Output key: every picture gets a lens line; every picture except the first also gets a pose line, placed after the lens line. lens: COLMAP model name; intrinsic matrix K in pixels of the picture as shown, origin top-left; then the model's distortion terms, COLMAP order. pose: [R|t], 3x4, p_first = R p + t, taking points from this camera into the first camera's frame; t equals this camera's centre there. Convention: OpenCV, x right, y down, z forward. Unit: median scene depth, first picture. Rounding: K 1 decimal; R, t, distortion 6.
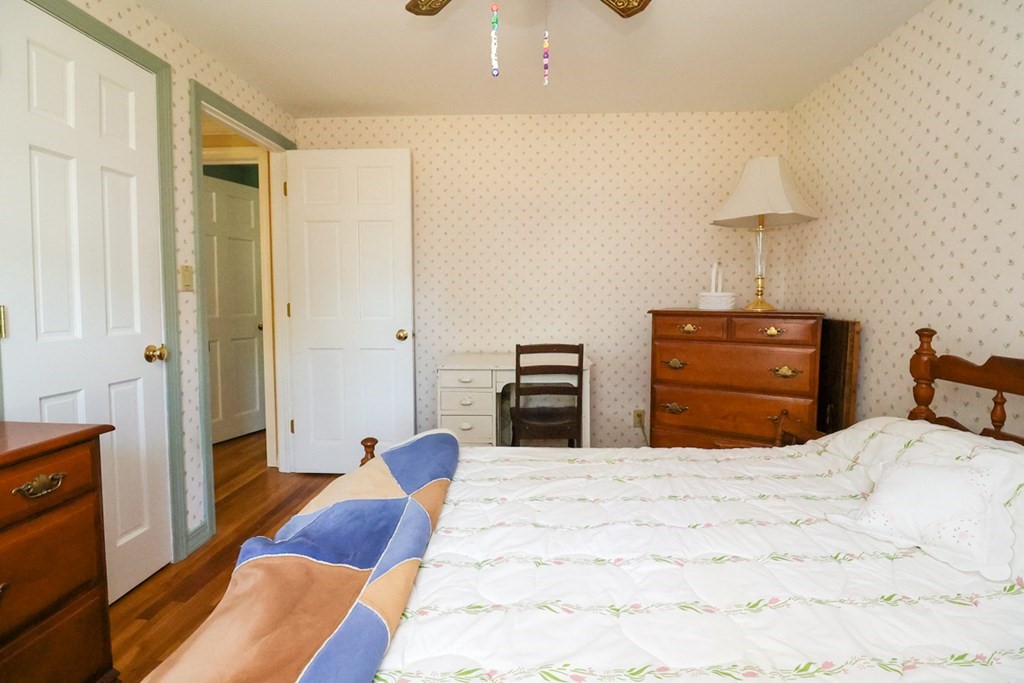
lens RADIAL K [[475.7, 0, 508.4], [0, 475.7, 323.9], [0, 0, 1]] dist [0.002057, -0.014912]
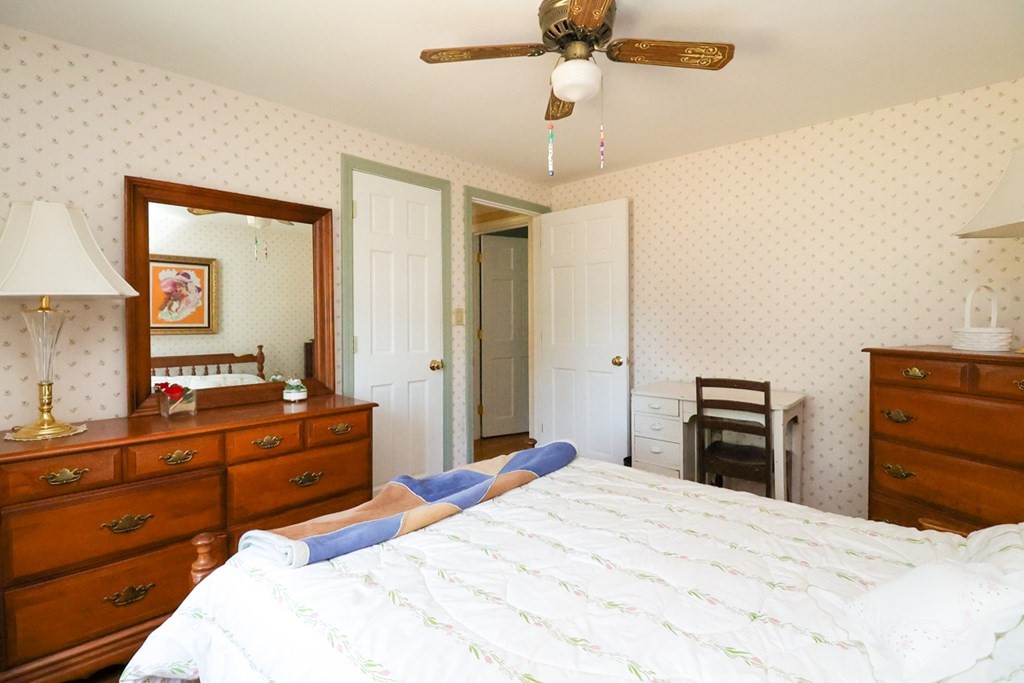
lens RADIAL K [[475.7, 0, 508.4], [0, 475.7, 323.9], [0, 0, 1]] dist [0.002057, -0.014912]
pose [[0.759535, 0.004105, -0.650453, 0.415198], [-0.031312, 0.999052, -0.030258, -0.030029], [0.649712, 0.043349, 0.758944, -0.049216]]
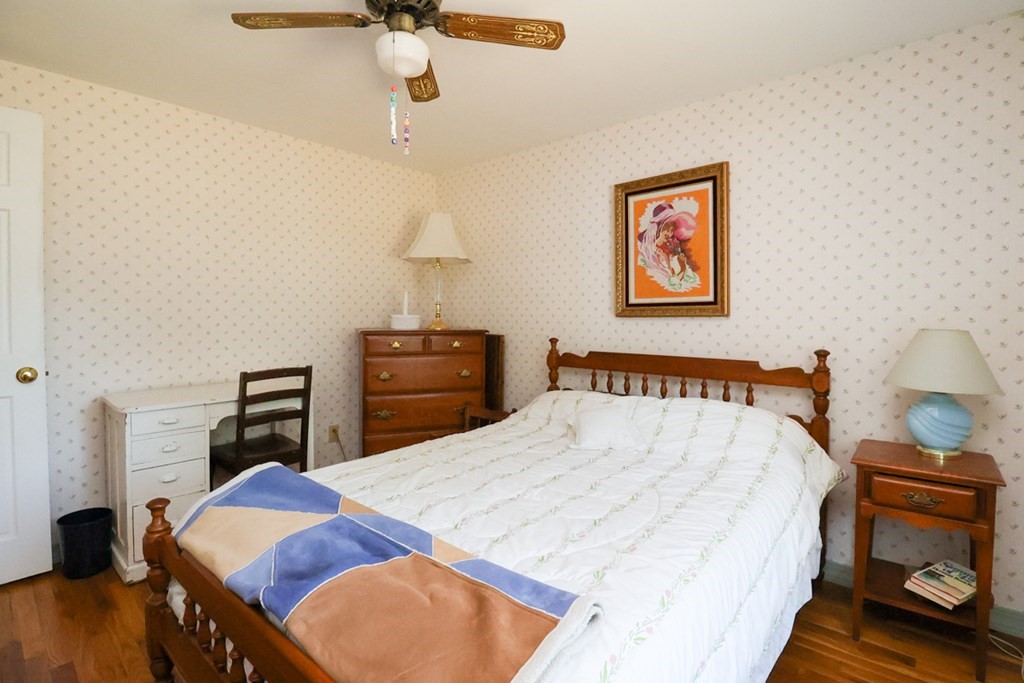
lens RADIAL K [[503.4, 0, 513.0], [0, 503.4, 323.3], [0, 0, 1]] dist [0.003609, -0.017040]
pose [[0.616763, -0.012565, 0.787048, -0.468381], [0.038130, 0.999176, -0.013929, -0.018390], [-0.786225, 0.038602, 0.616734, -0.008625]]
